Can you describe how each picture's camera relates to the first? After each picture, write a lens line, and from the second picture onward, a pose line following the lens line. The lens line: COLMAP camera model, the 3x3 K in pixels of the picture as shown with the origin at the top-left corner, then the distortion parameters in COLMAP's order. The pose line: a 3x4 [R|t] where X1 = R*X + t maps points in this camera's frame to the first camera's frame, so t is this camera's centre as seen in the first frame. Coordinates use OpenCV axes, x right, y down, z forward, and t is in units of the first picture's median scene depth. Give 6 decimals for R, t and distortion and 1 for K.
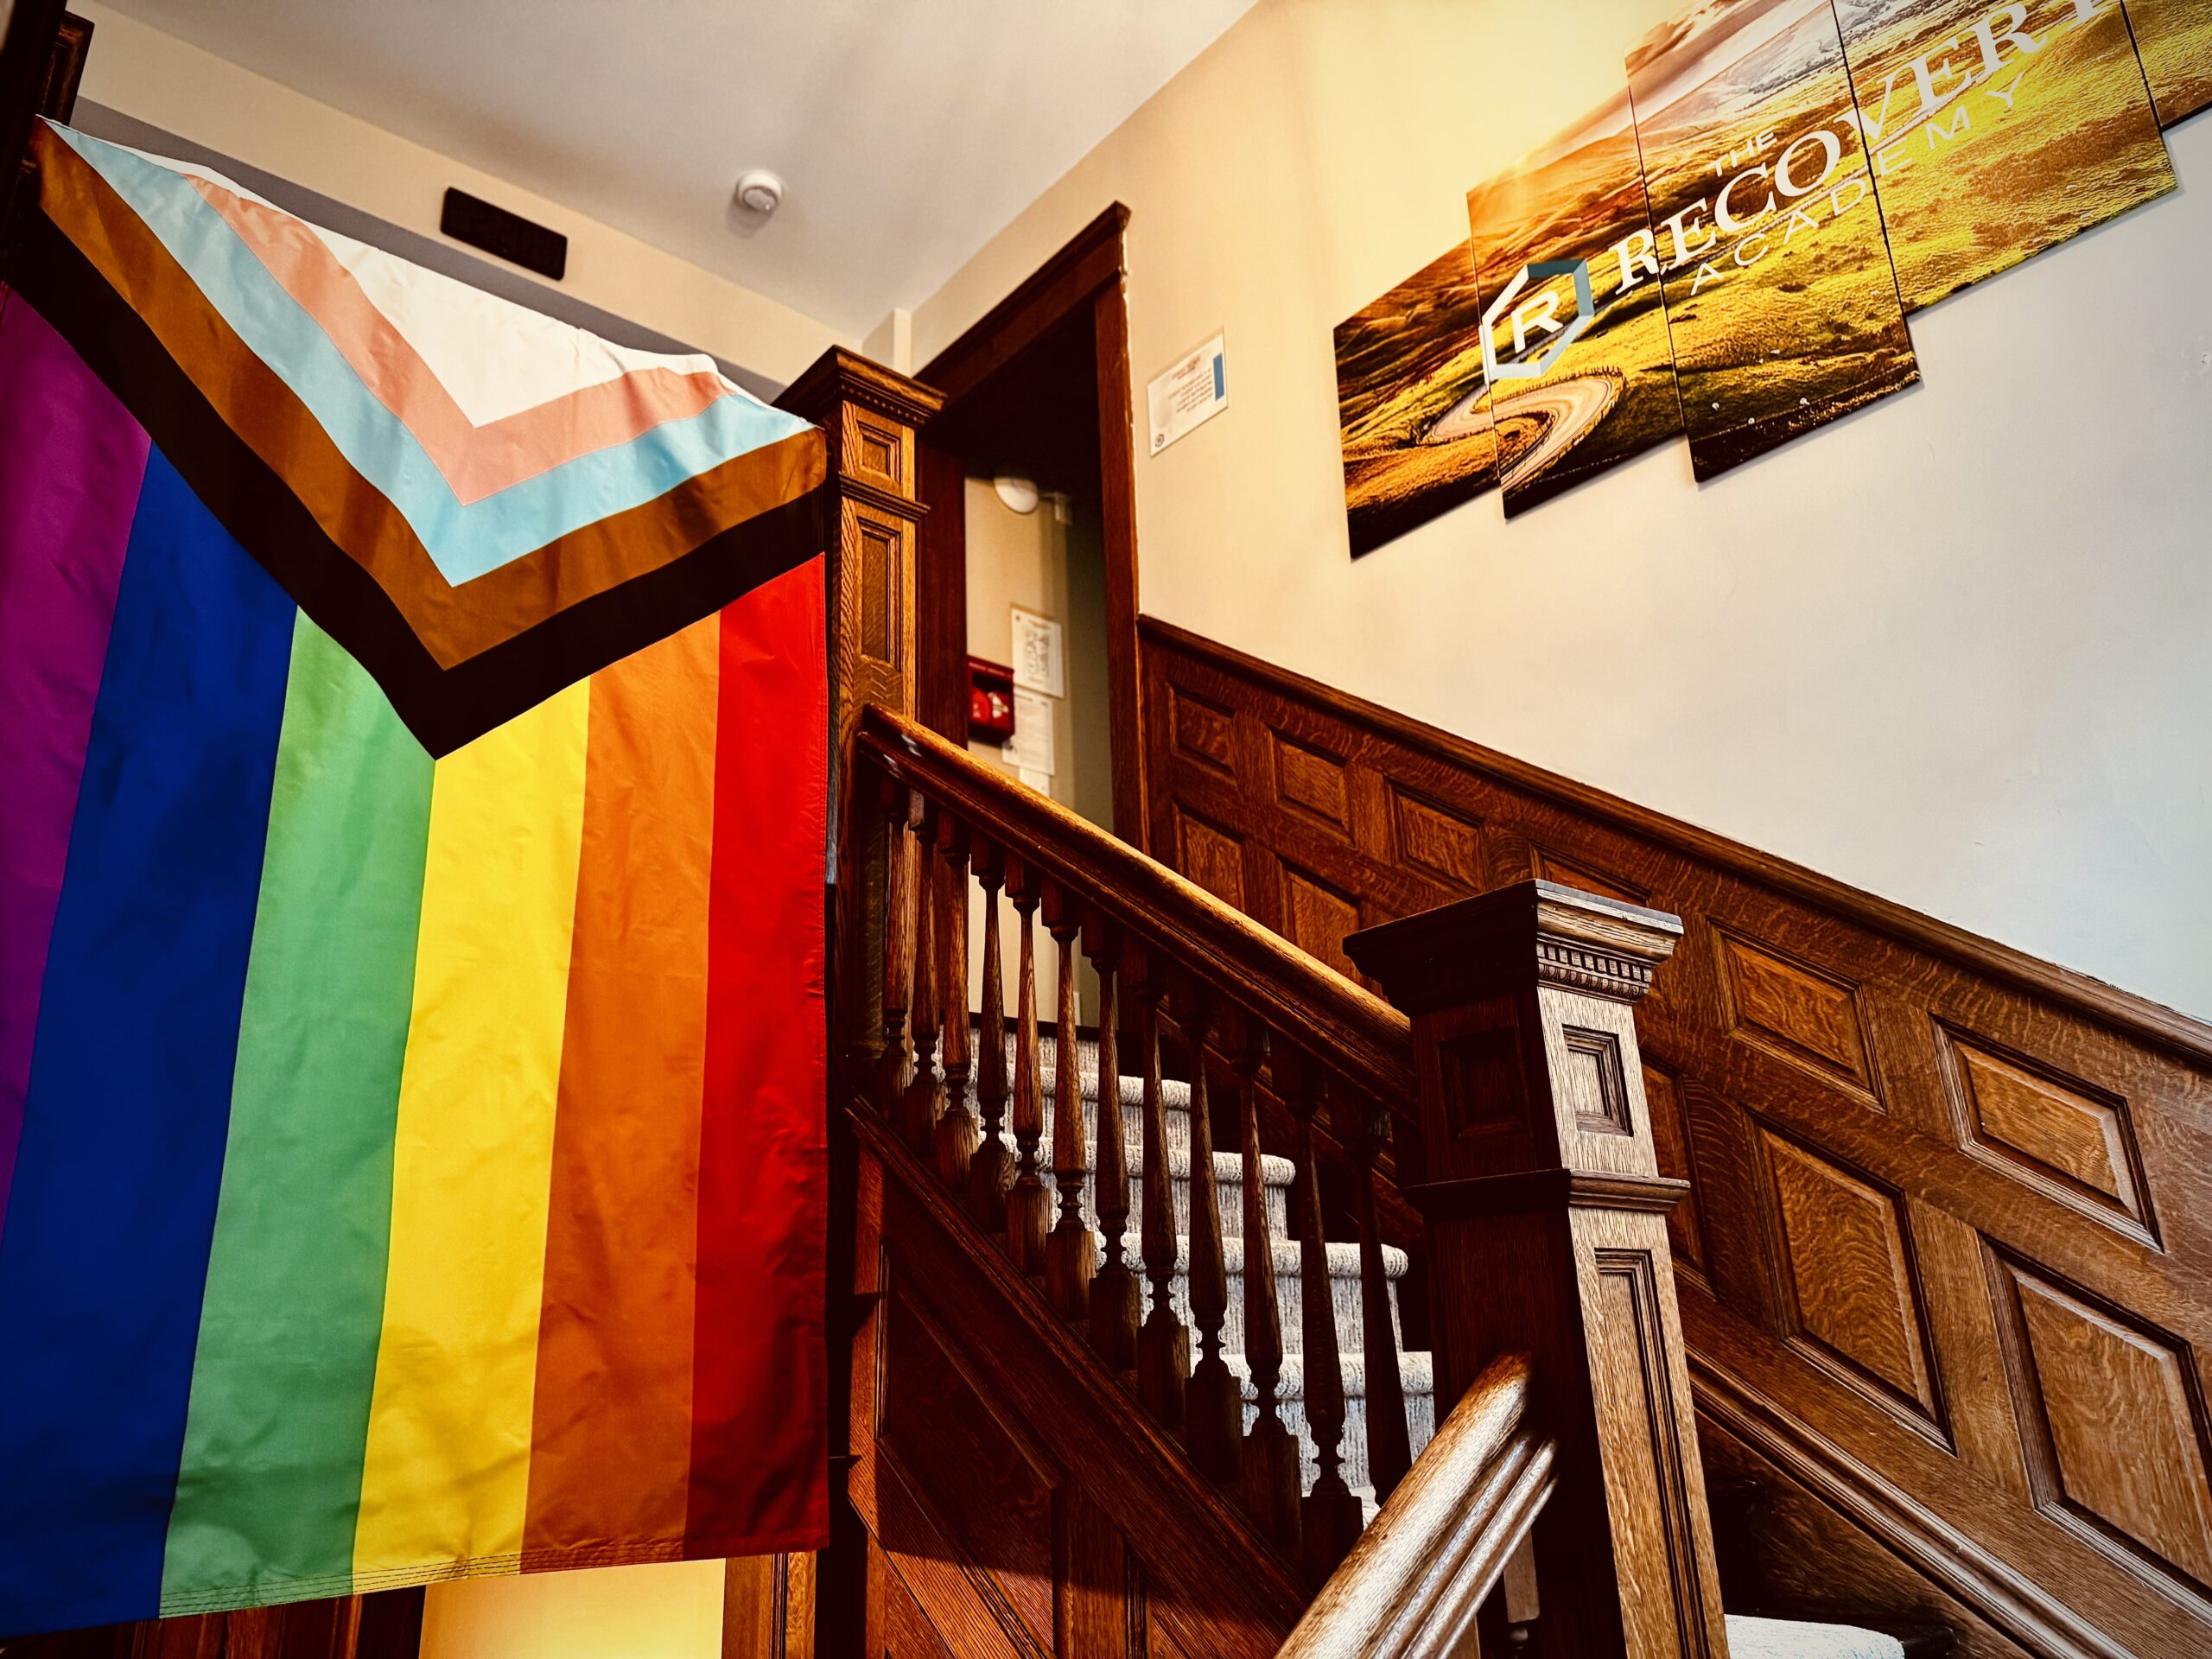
lens RADIAL K [[1626.2, 0, 1110.4], [0, 1626.2, 861.1], [0, 0, 1]] dist [-0.003149, -0.001015]
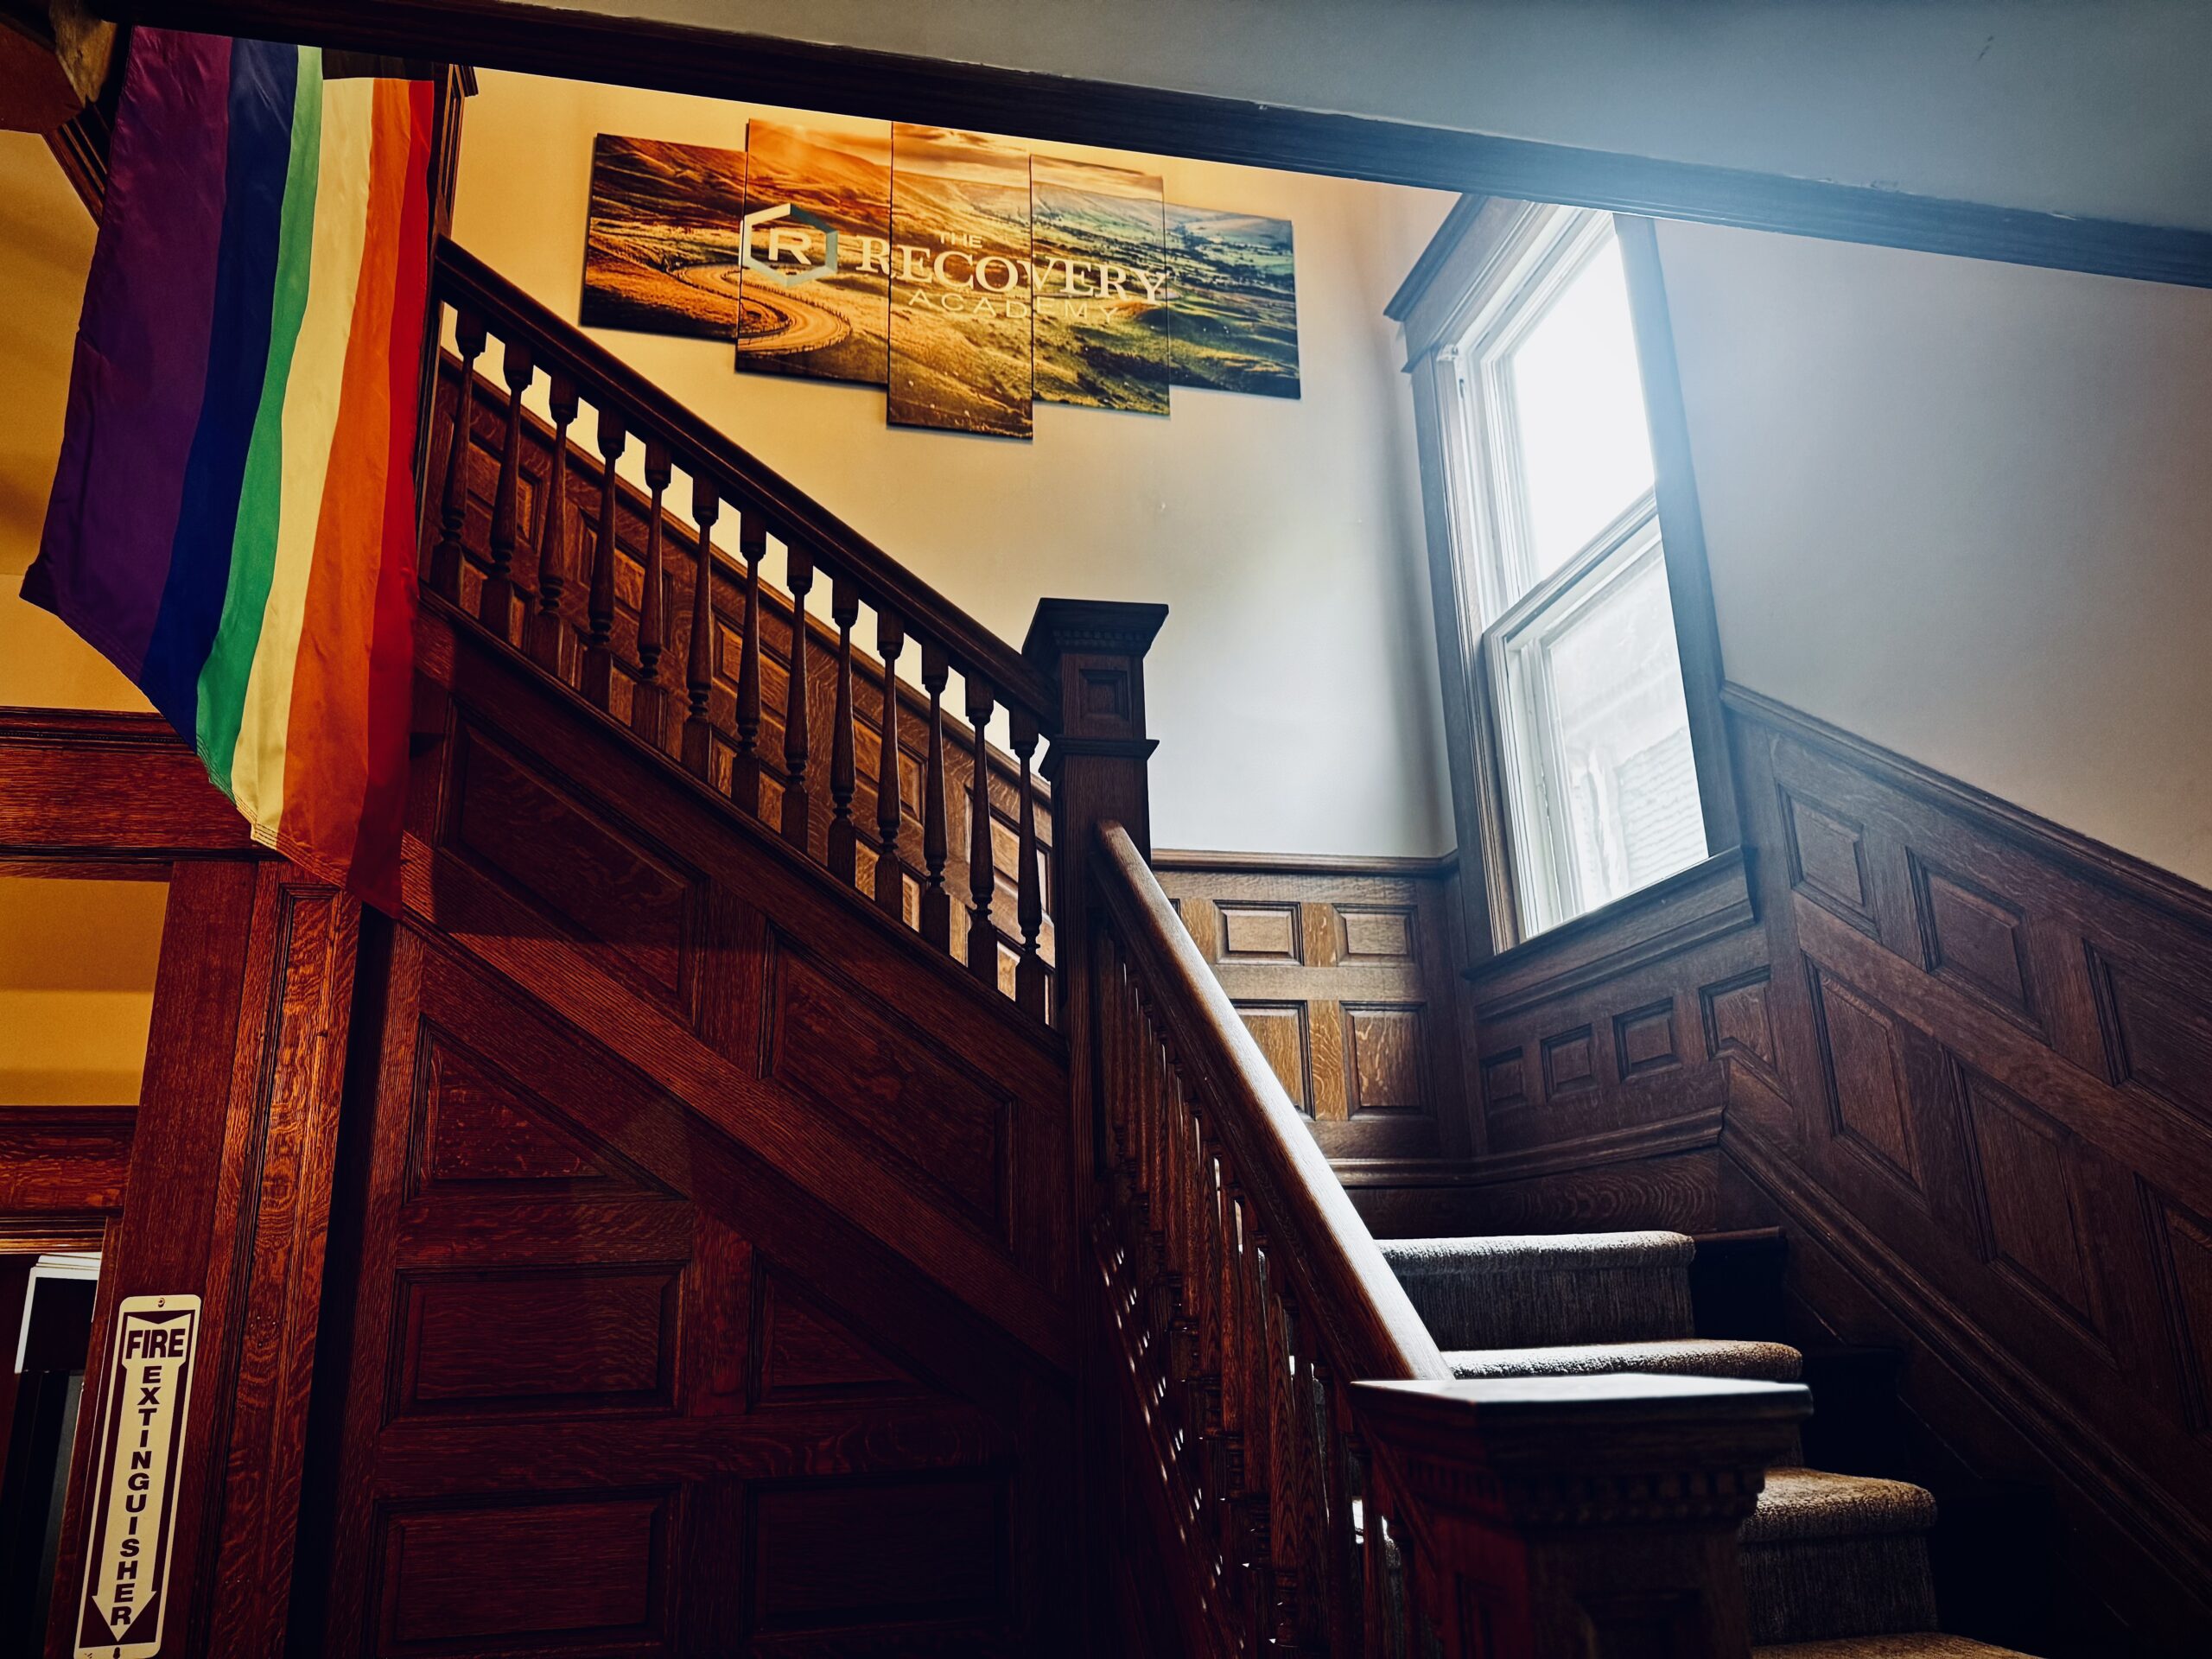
lens RADIAL K [[1577.4, 0, 1106.0], [0, 1577.4, 829.5], [0, 0, 1]] dist [0.192170, -0.365084]
pose [[0.483455, 0.273895, 0.831416, -0.667141], [-0.275501, 0.949132, -0.152475, 0.293302], [-0.830886, -0.155341, 0.534321, -0.017848]]
